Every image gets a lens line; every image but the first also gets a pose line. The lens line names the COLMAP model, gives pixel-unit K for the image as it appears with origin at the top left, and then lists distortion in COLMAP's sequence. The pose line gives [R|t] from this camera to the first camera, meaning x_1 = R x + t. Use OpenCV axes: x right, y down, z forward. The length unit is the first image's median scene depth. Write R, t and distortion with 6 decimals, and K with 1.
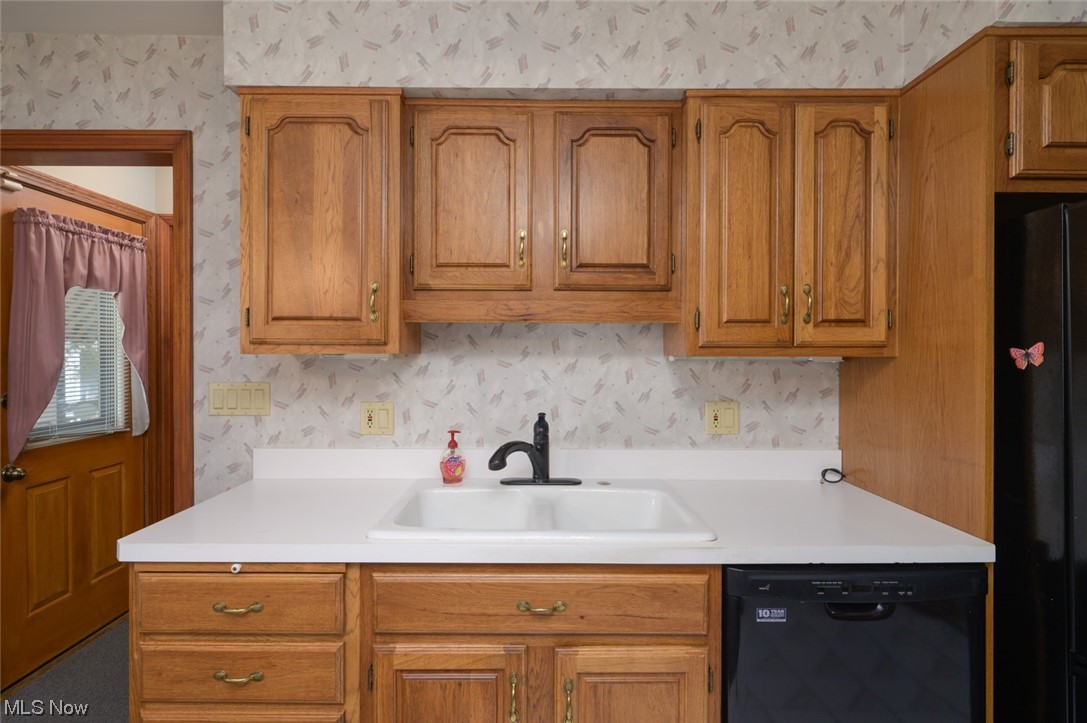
lens RADIAL K [[540.3, 0, 543.0], [0, 540.3, 356.3], [0, 0, 1]] dist [-0.000471, -0.000161]
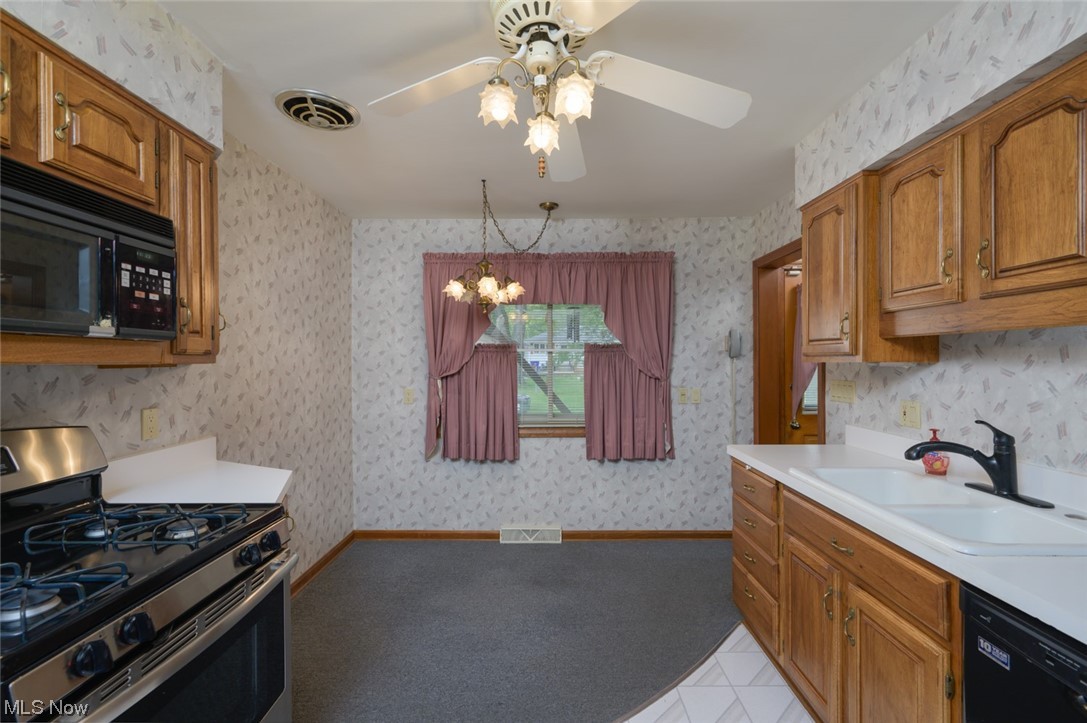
lens RADIAL K [[478.9, 0, 543.5], [0, 478.9, 361.5], [0, 0, 1]] dist [-0.000371, 0.000298]
pose [[-0.018586, 0.000483, -0.999827, 0.945646], [-0.005835, 0.999983, 0.000592, -0.002127], [0.999810, 0.005845, -0.018583, 0.200445]]
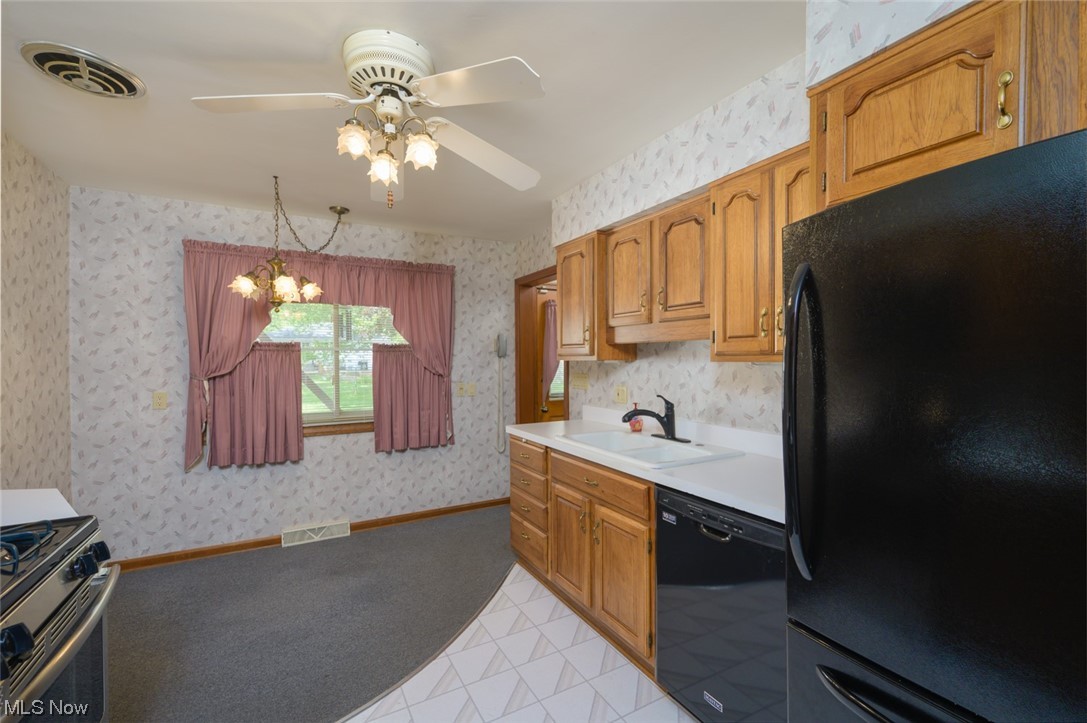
lens RADIAL K [[464.4, 0, 543.5], [0, 464.4, 361.5], [0, 0, 1]] dist [0.000904, -0.000181]
pose [[0.481819, 0.001836, -0.876269, 1.136573], [-0.003102, 0.999995, 0.000390, 0.000060], [0.876265, 0.002531, 0.481823, -0.019377]]
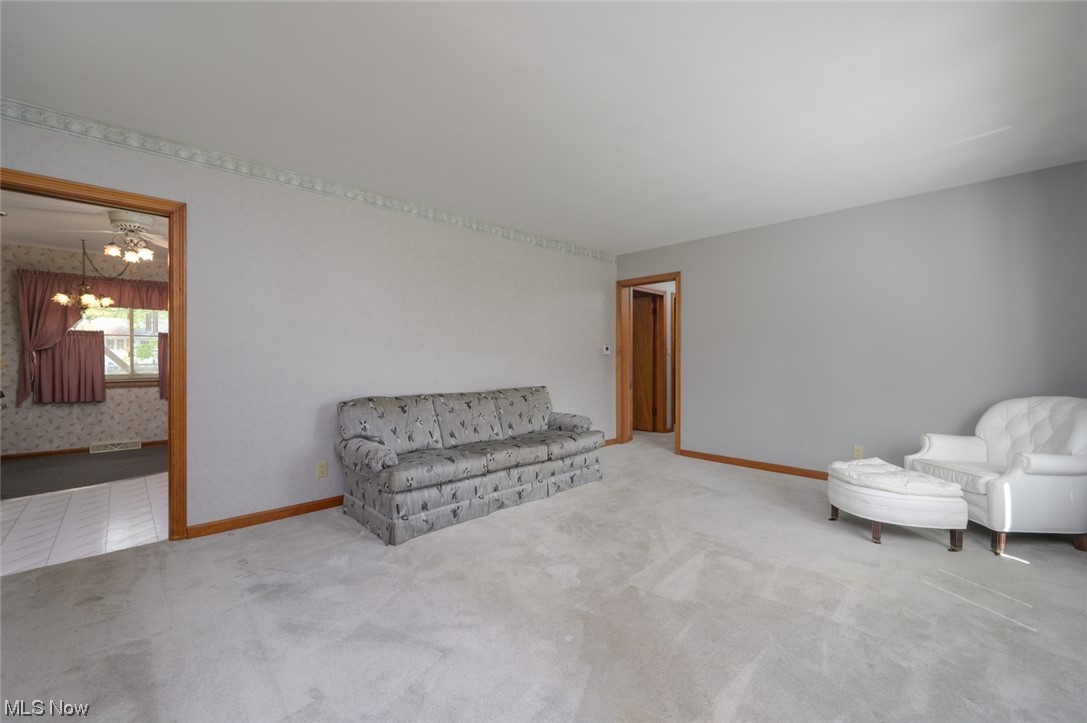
lens RADIAL K [[440.3, 0, 543.5], [0, 440.3, 361.5], [0, 0, 1]] dist [-0.003185, -0.000219]
pose [[0.689135, -0.001941, -0.724630, 3.512957], [-0.001476, 0.999991, -0.004082, 0.161797], [0.724631, 0.003882, 0.689126, 0.158031]]
